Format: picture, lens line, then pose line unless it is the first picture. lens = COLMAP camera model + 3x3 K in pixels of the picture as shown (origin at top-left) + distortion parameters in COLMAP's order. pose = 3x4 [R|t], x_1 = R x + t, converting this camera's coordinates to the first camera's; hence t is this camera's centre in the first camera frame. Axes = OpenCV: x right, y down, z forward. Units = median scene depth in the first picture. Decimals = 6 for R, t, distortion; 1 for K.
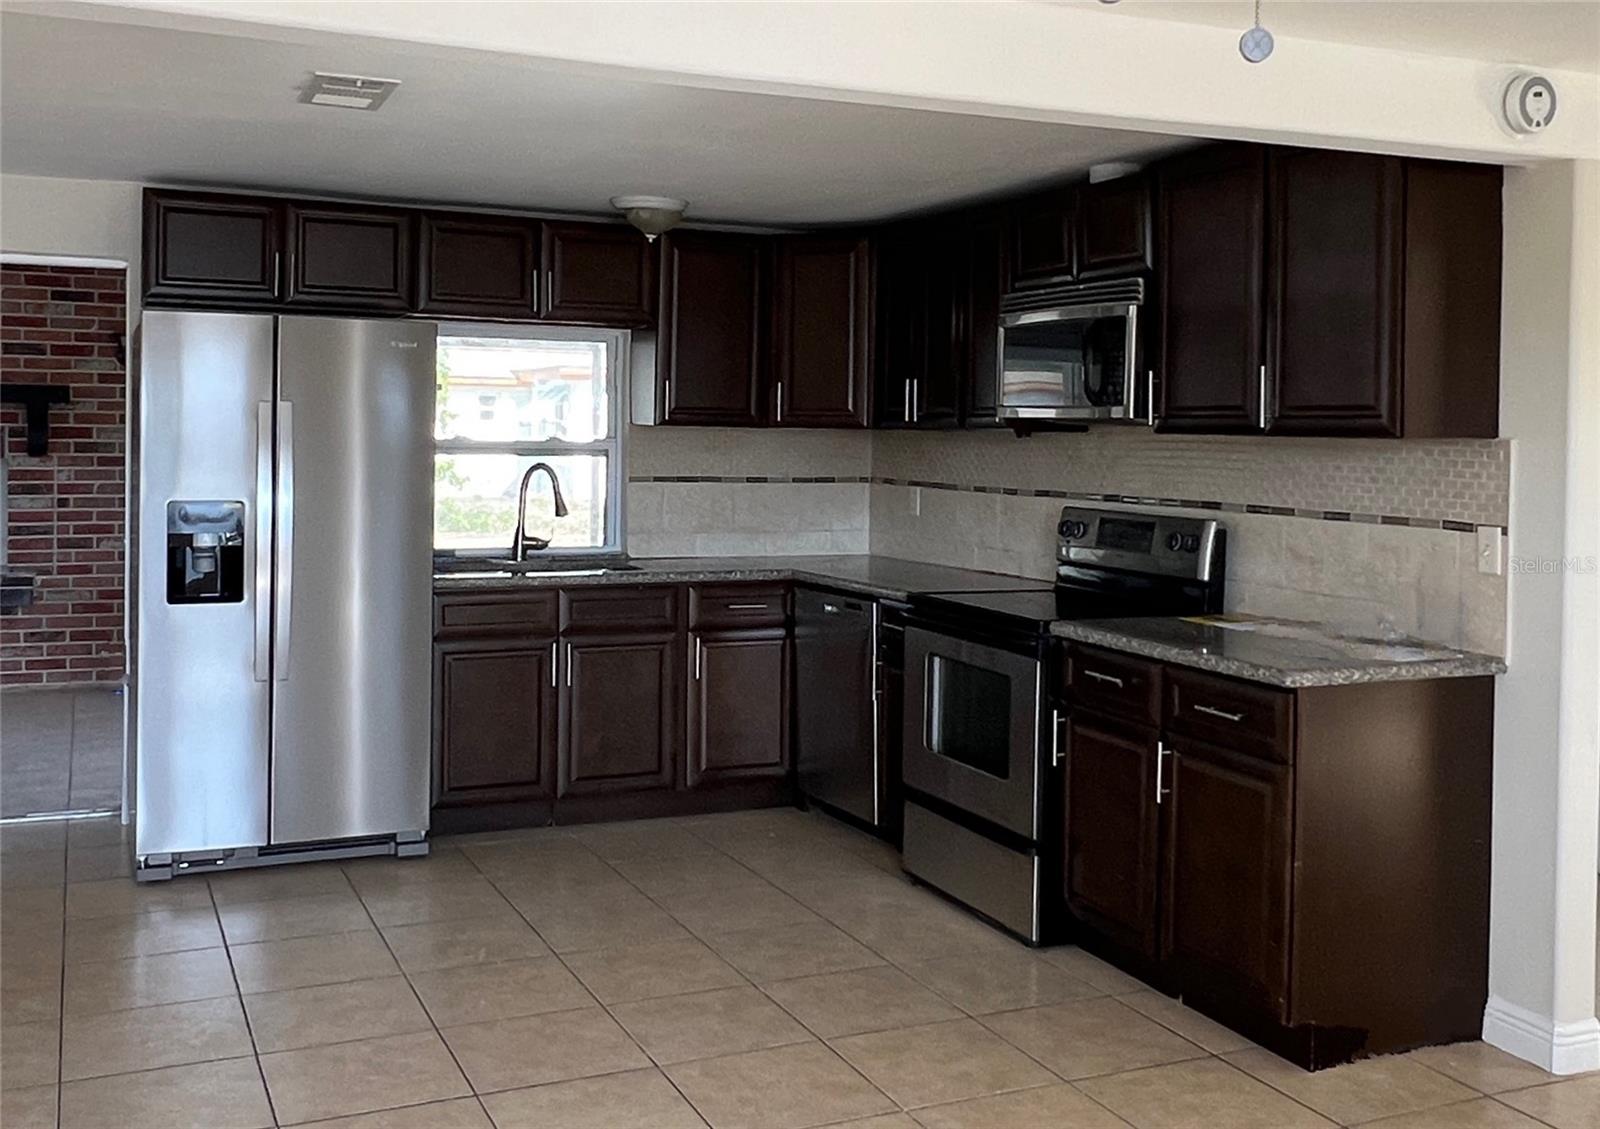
lens RADIAL K [[1578.8, 0, 771.8], [0, 1578.8, 448.0], [0, 0, 1]] dist [-0.000955, 0.000000]
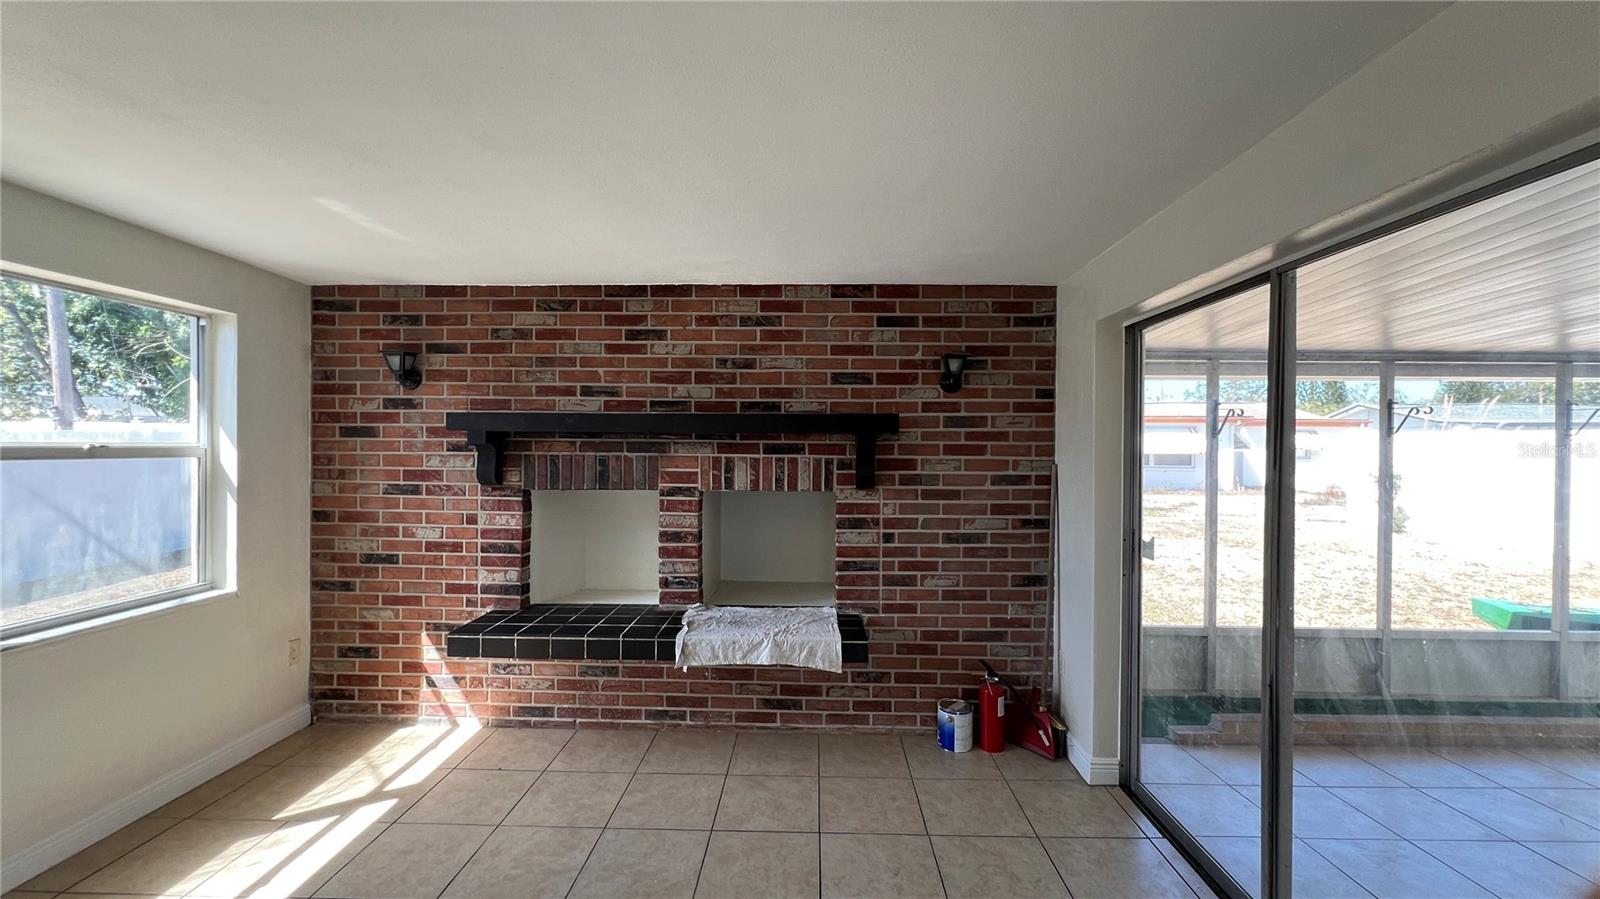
lens RADIAL K [[637.4, 0, 797.6], [0, 637.4, 456.5], [0, 0, 1]] dist [0.002097, 0.000071]
pose [[0.906749, -0.011105, -0.421524, -0.549374], [0.001272, 0.999721, -0.023602, -0.009046], [0.421669, 0.020864, 0.906510, 1.024468]]
